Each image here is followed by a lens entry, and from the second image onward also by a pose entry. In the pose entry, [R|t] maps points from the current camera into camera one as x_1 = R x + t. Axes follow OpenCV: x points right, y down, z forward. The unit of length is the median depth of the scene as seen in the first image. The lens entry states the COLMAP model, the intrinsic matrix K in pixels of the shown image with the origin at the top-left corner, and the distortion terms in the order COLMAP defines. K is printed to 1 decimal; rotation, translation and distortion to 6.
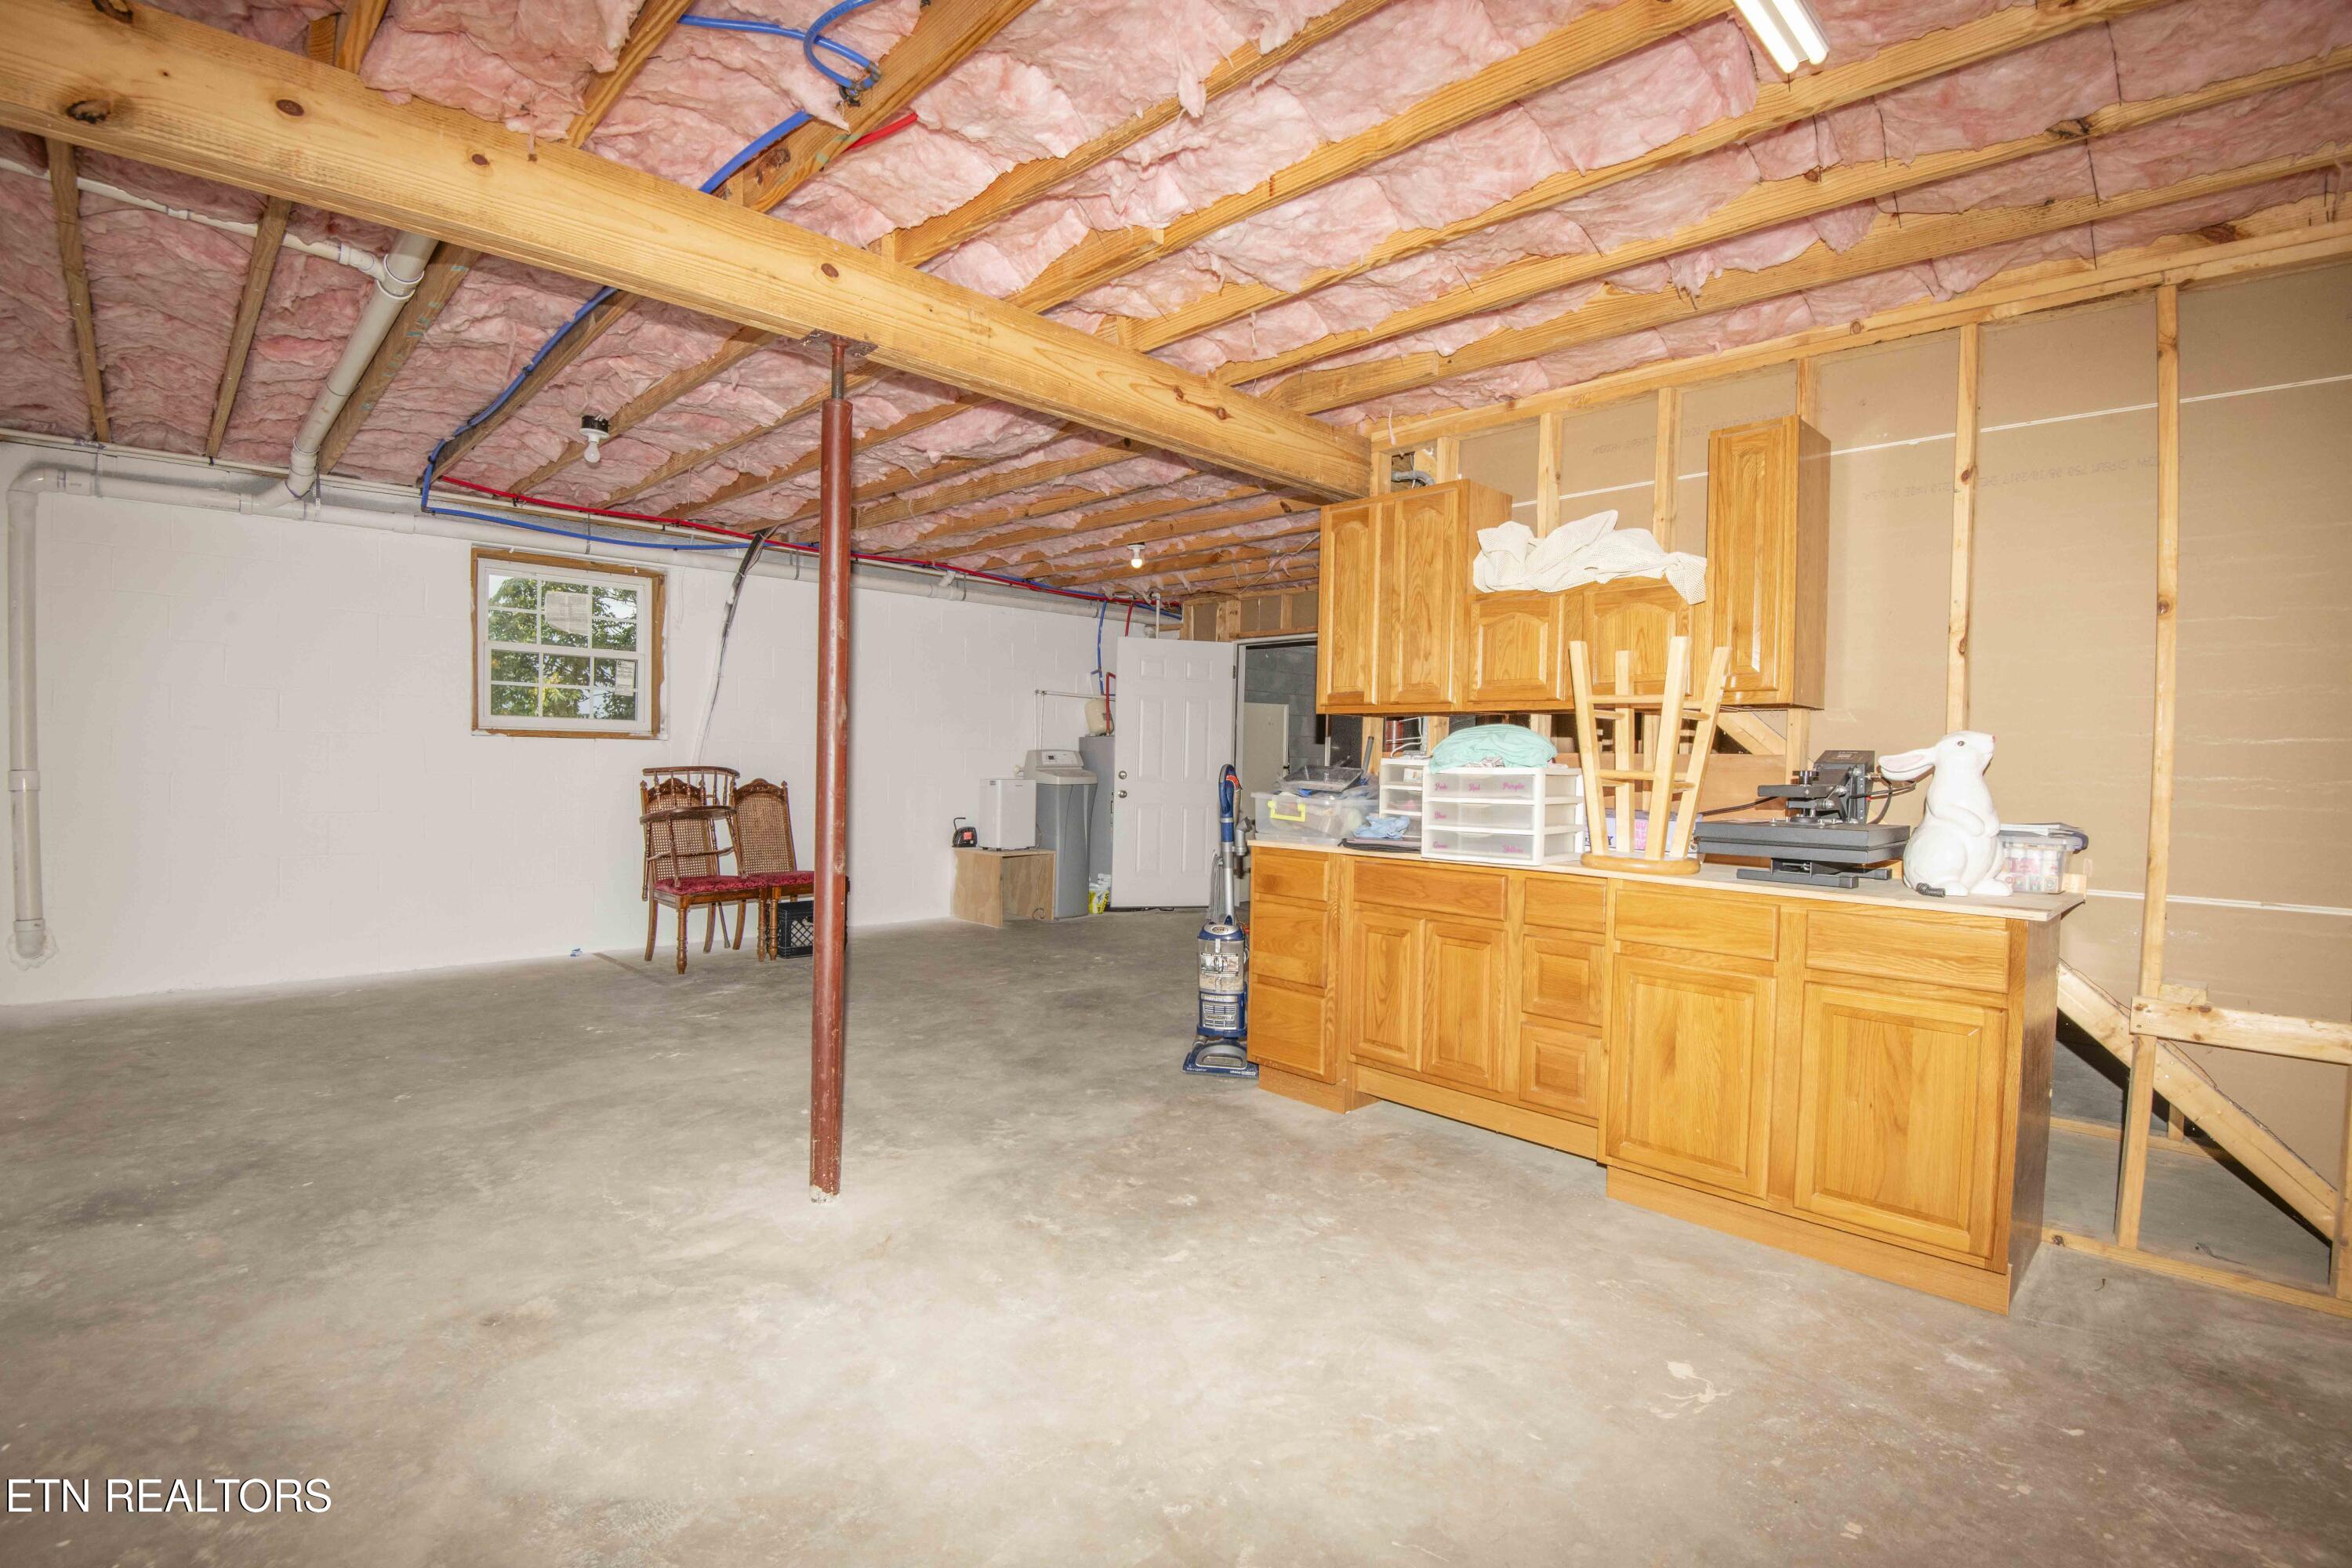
lens RADIAL K [[1083.9, 0, 1193.3], [0, 1083.9, 781.8], [0, 0, 1]] dist [-0.003714, -0.028675]
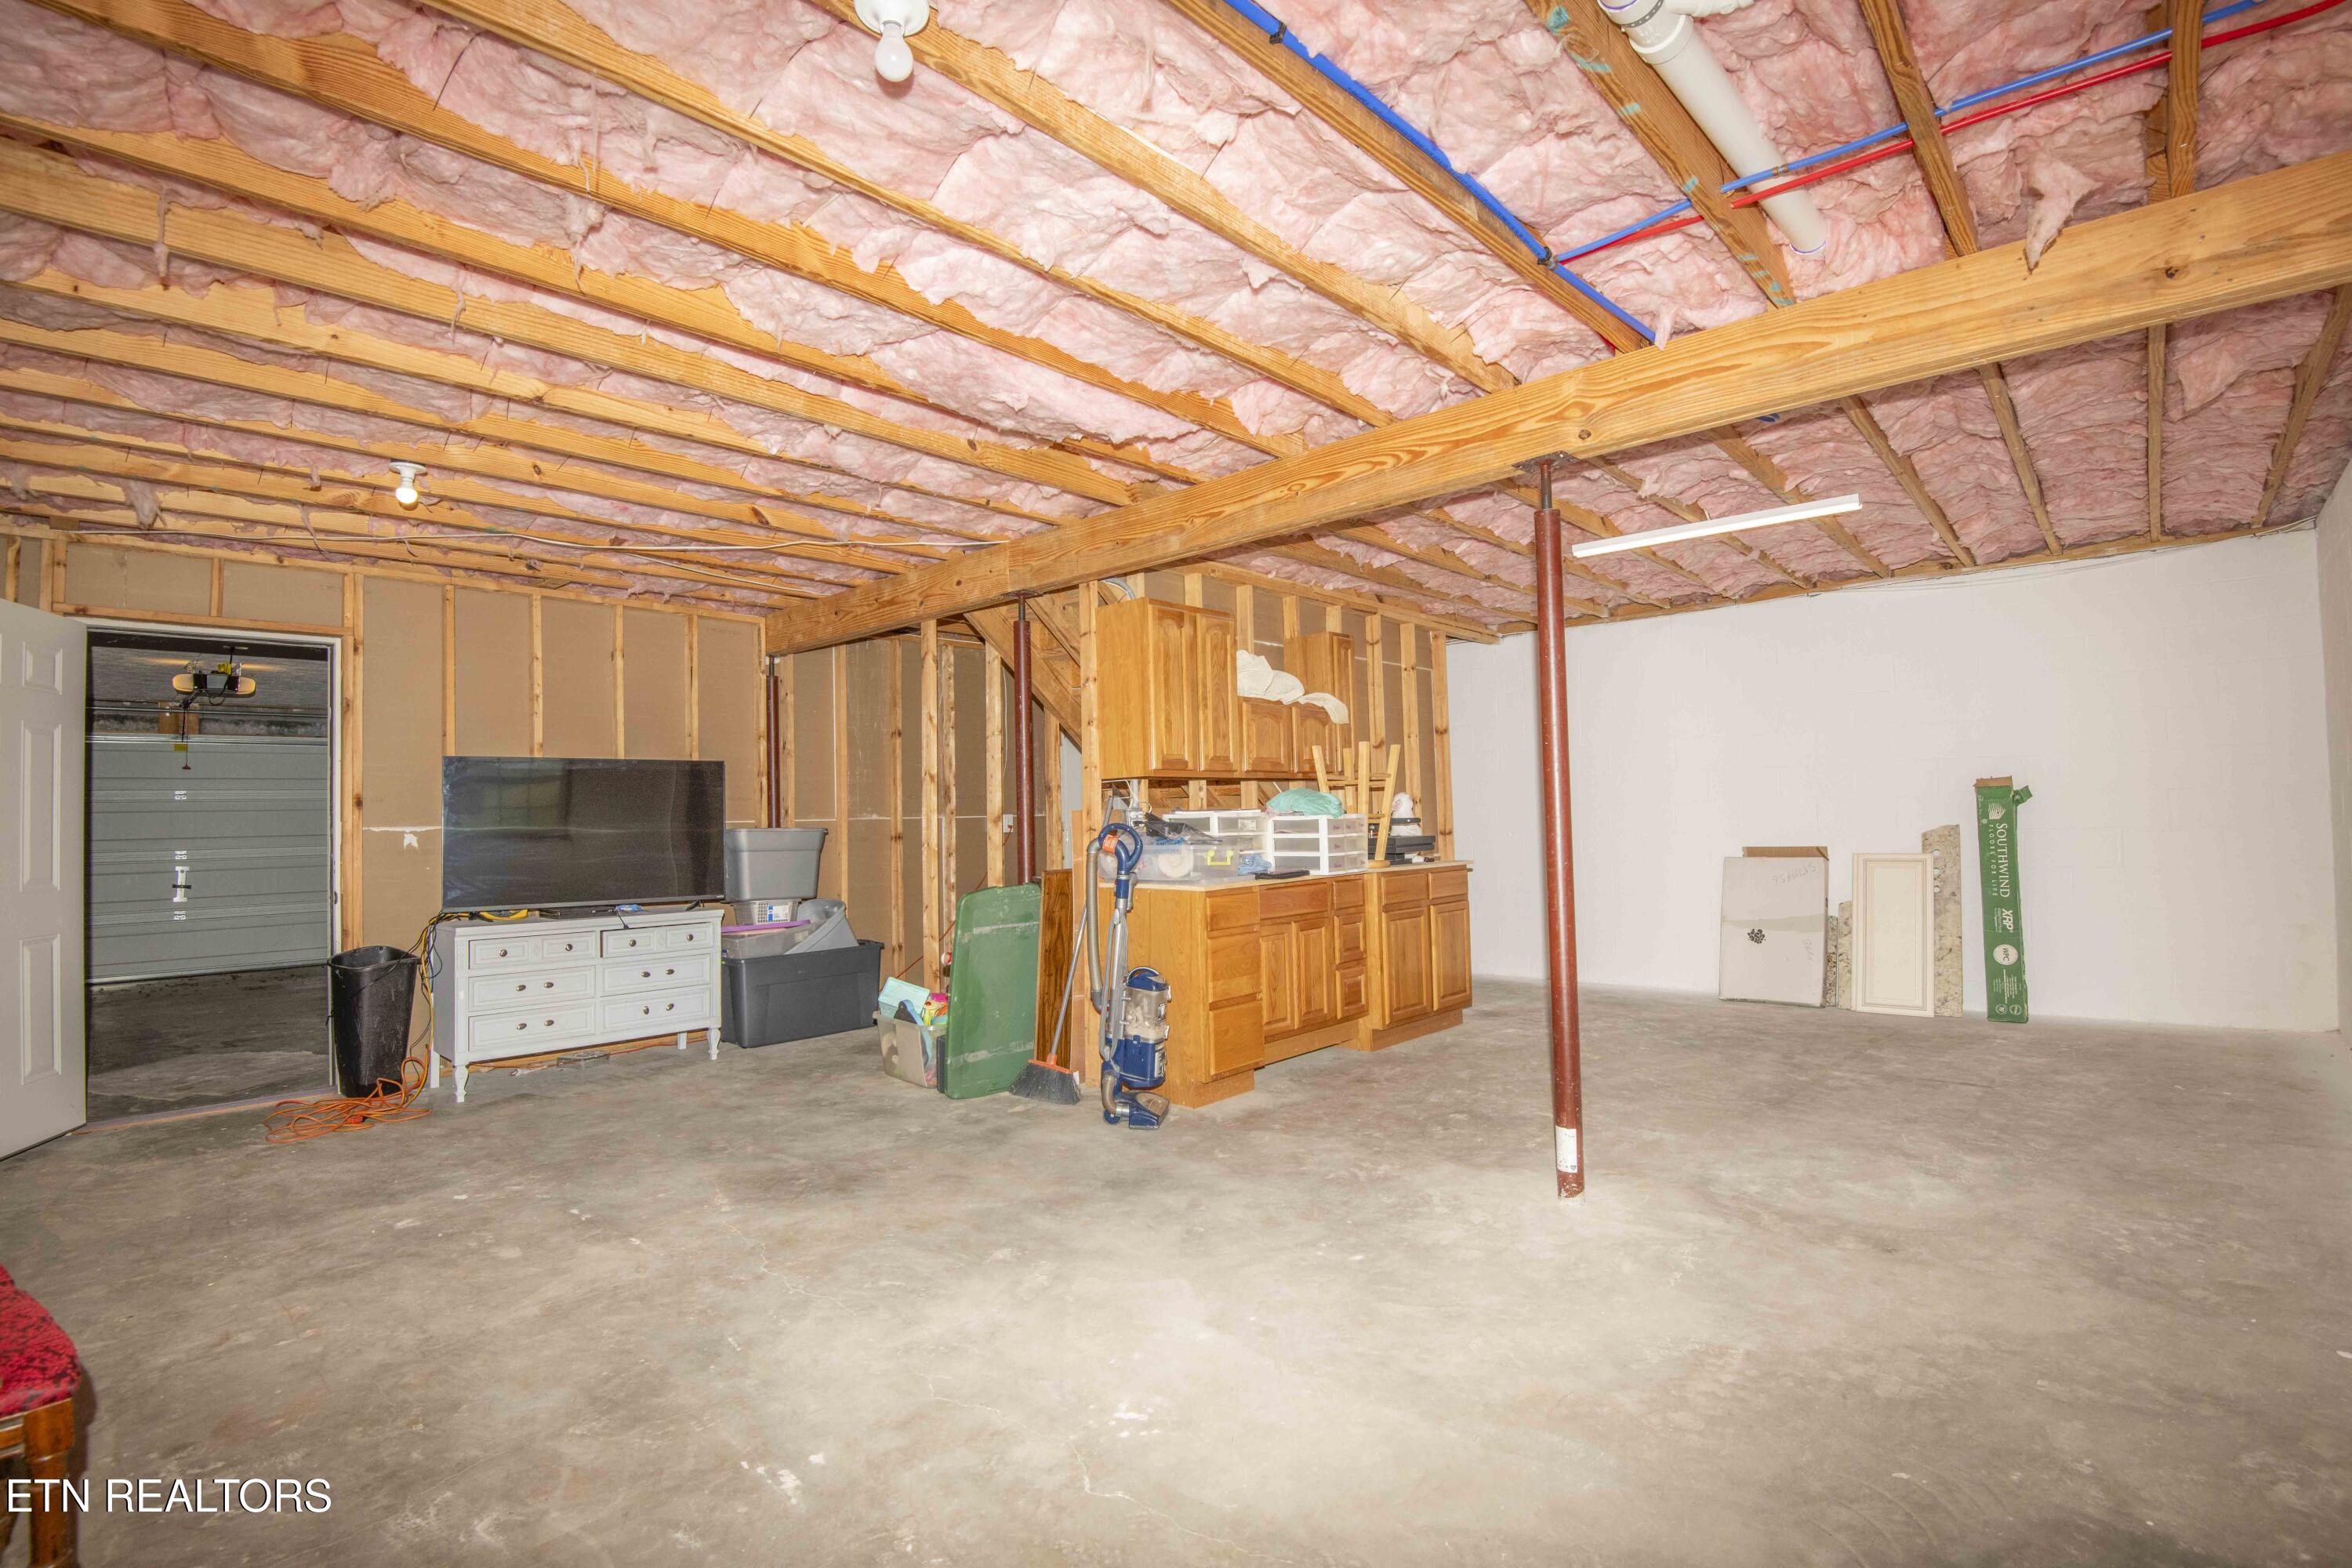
lens RADIAL K [[1083.9, 0, 1193.3], [0, 1083.9, 781.8], [0, 0, 1]] dist [-0.003714, -0.028675]
pose [[-0.054290, 0.015840, 0.998400, -1.272197], [0.047124, 0.998801, -0.013284, -0.048549], [-0.997413, 0.046327, -0.054972, 1.257182]]
